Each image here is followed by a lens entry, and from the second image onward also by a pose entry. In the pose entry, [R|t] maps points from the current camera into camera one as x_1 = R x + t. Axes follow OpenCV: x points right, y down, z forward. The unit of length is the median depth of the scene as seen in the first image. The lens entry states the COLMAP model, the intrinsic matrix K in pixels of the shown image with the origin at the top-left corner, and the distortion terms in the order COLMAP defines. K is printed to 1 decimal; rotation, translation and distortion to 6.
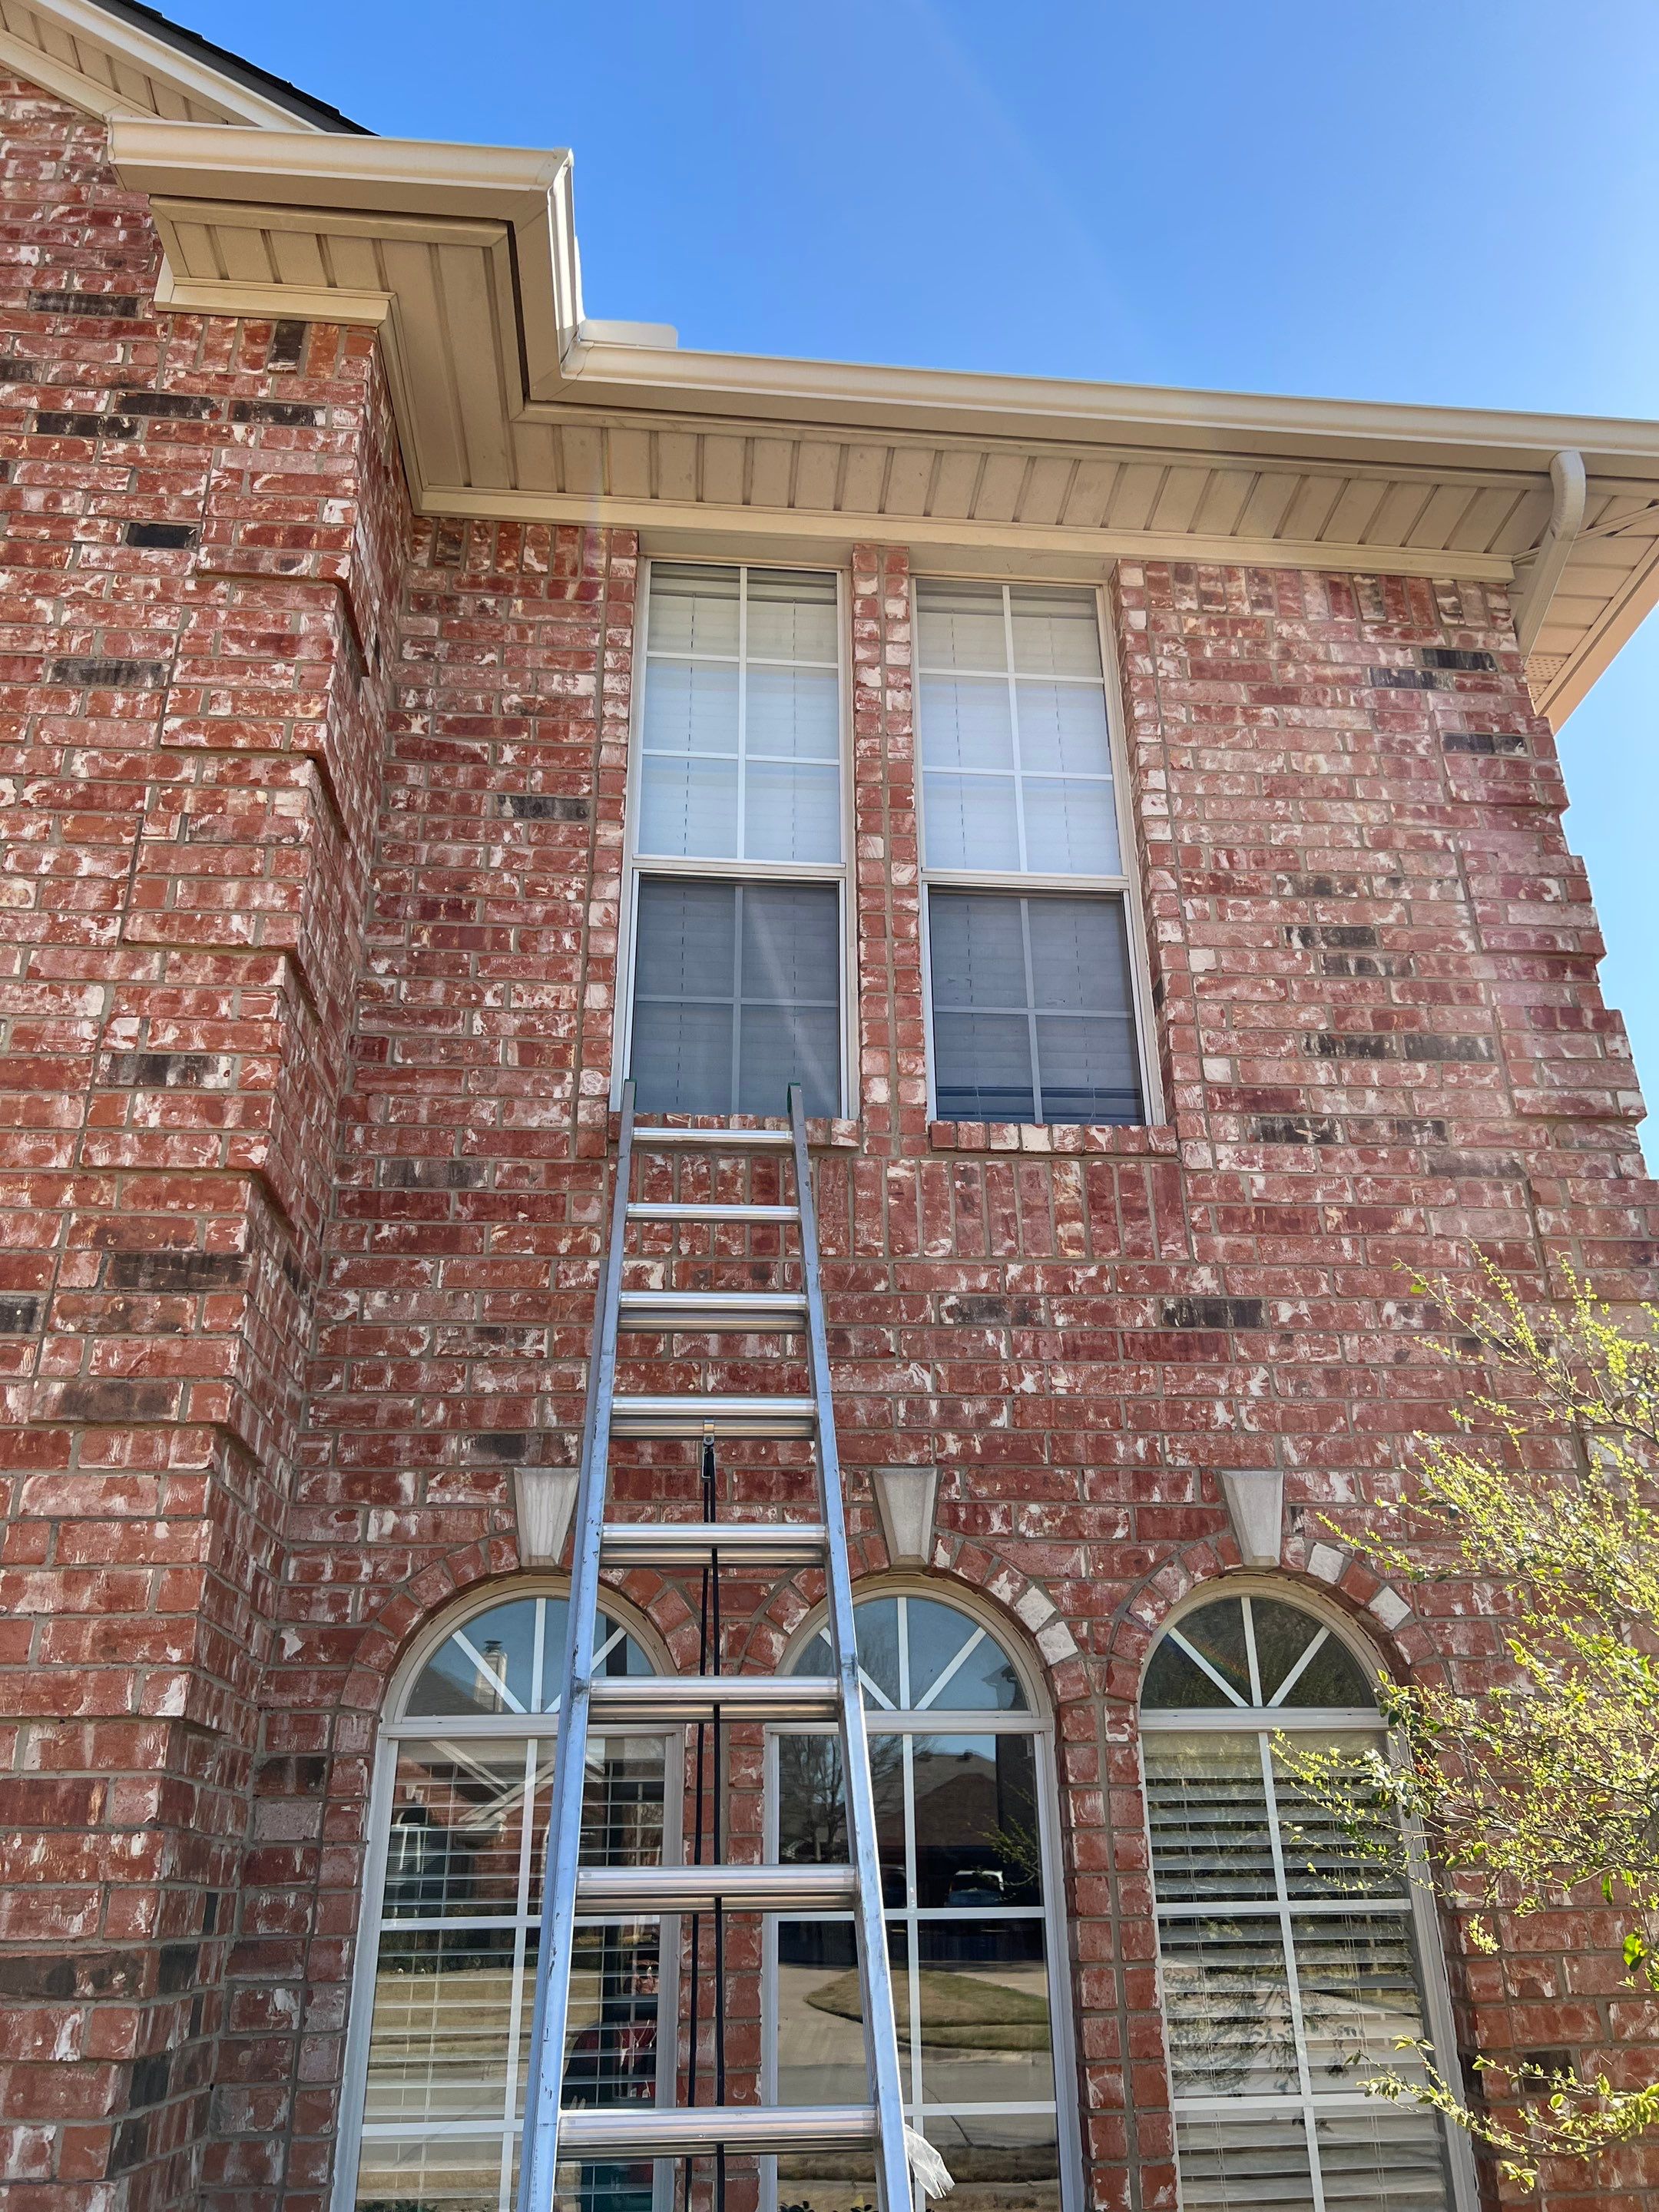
lens RADIAL K [[1662.0, 0, 829.5], [0, 1662.0, 1106.0], [0, 0, 1]] dist [0.040114, -0.049058]
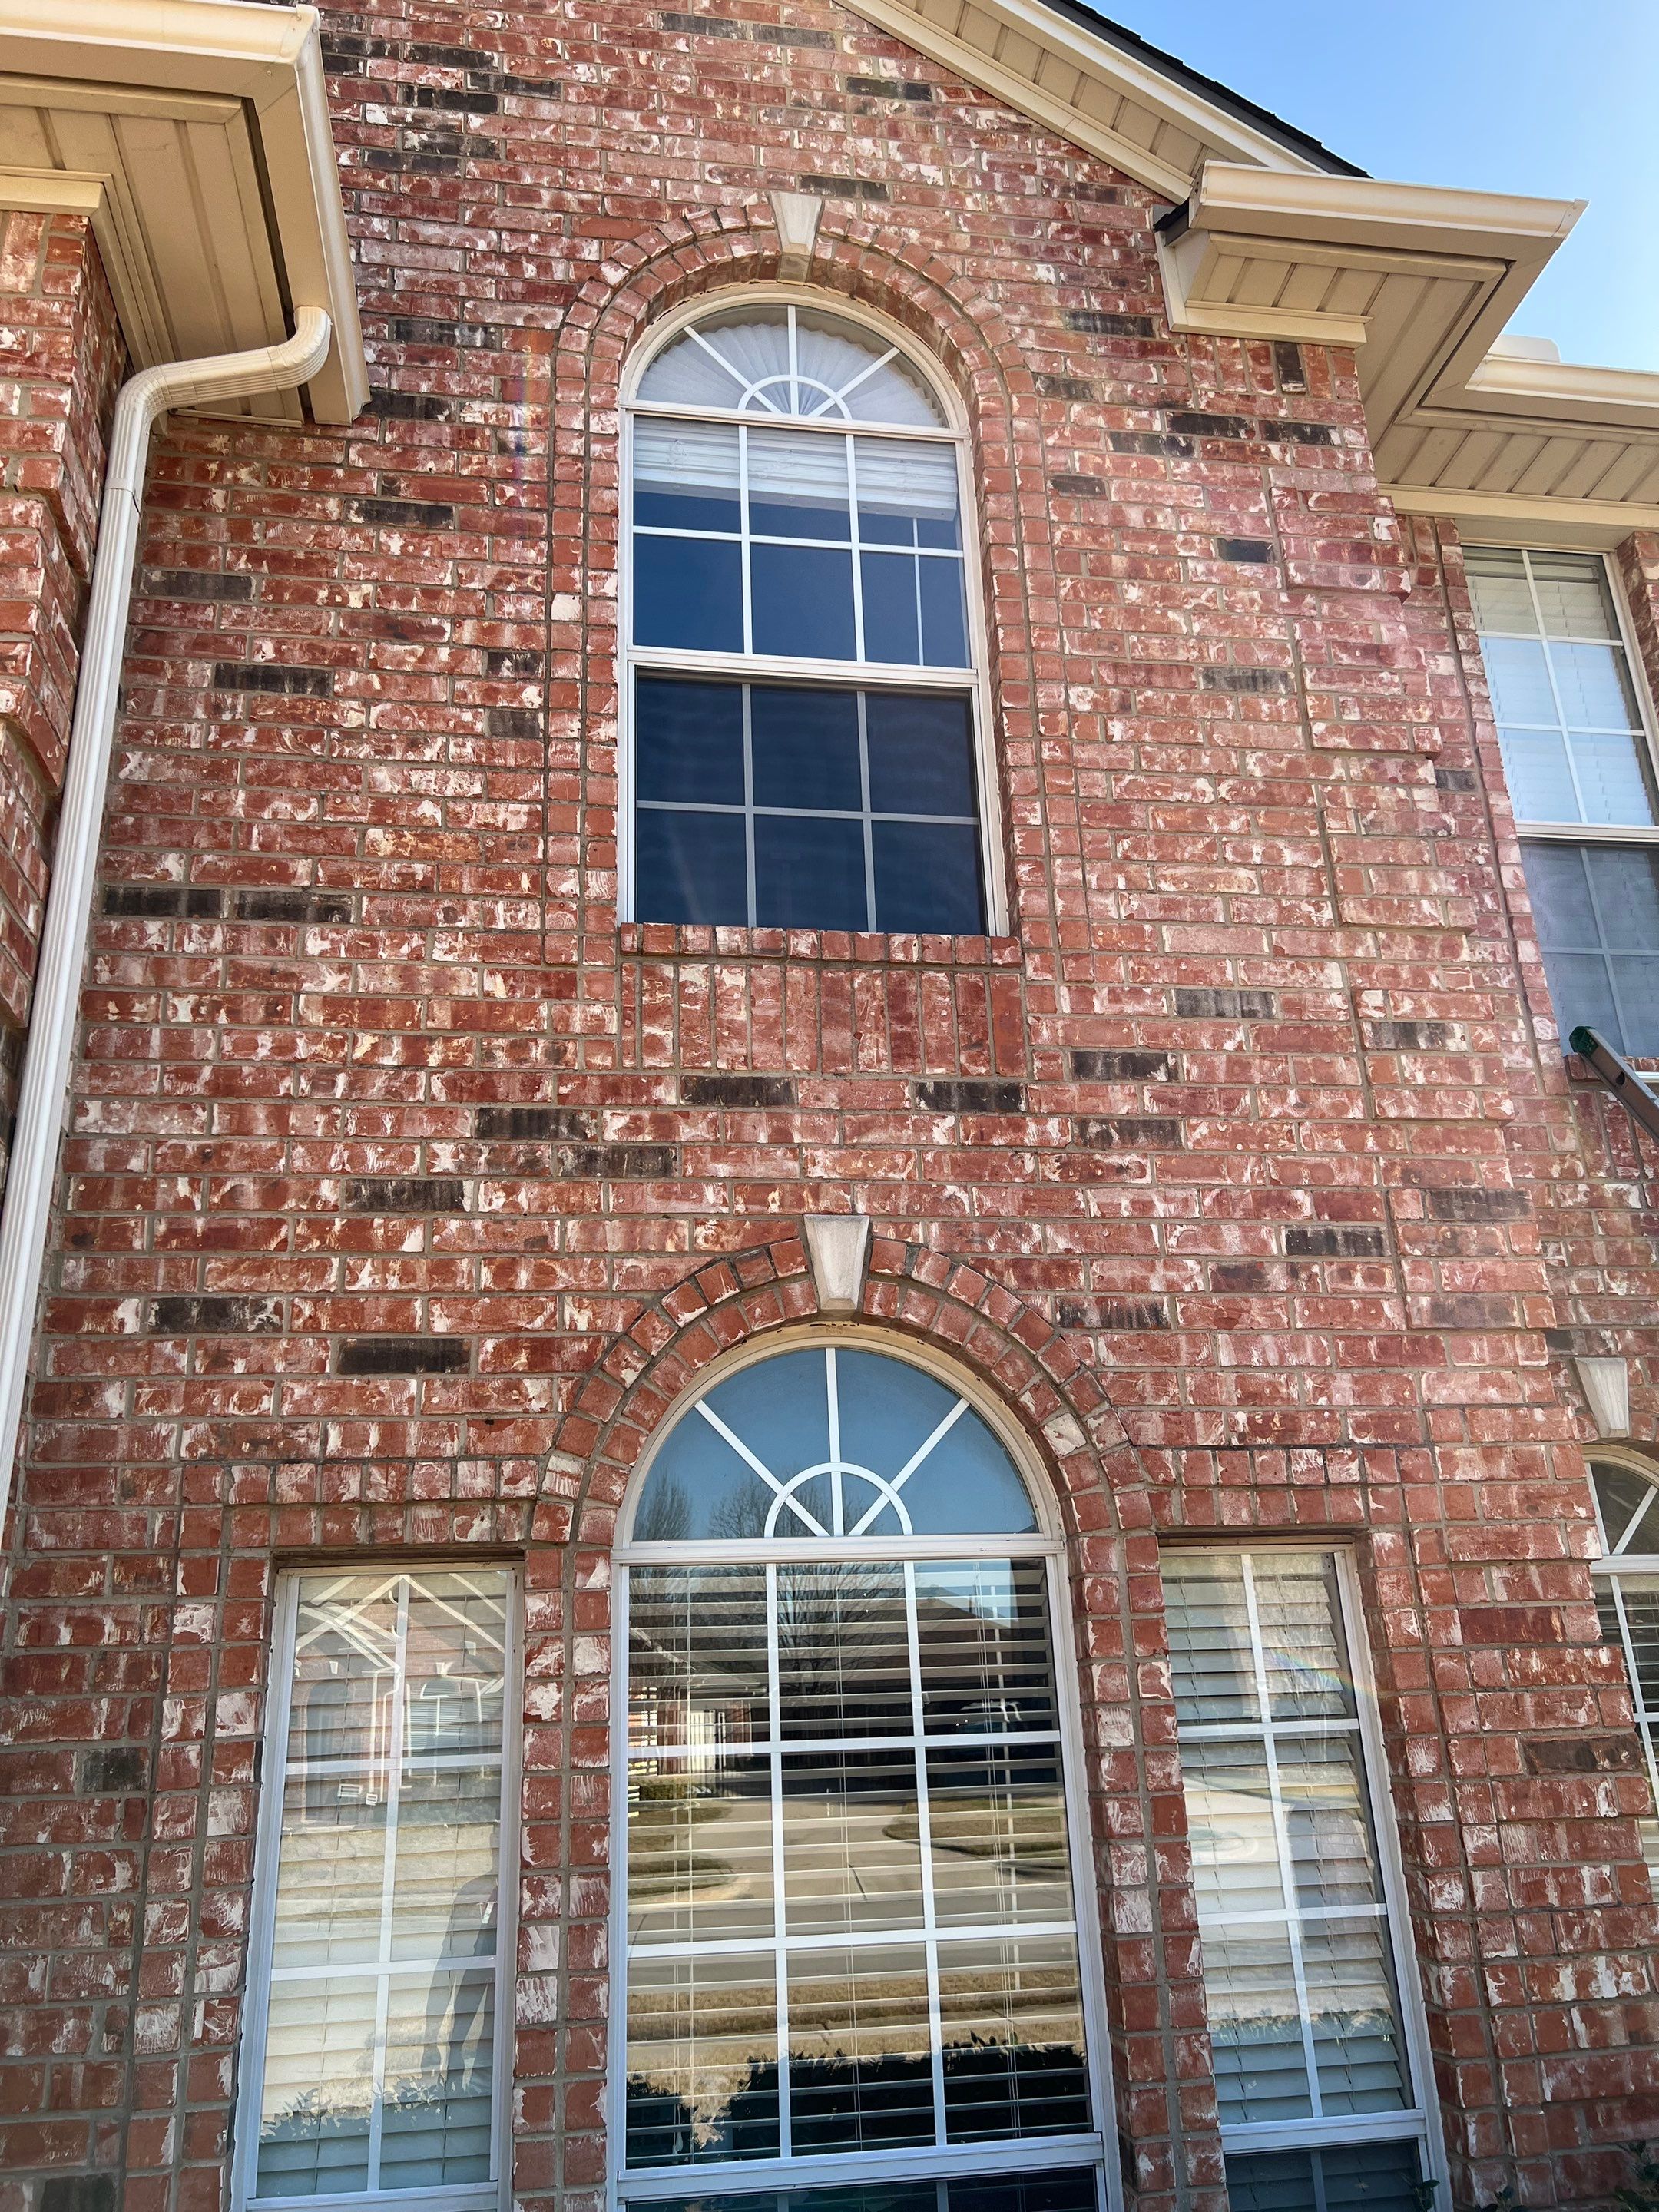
lens RADIAL K [[1662.0, 0, 829.5], [0, 1662.0, 1106.0], [0, 0, 1]] dist [0.040114, -0.049058]
pose [[0.998479, 0.000931, 0.055124, -0.712224], [-0.005478, 0.996585, 0.082394, -0.054386], [-0.054859, -0.082571, 0.995074, -0.139270]]
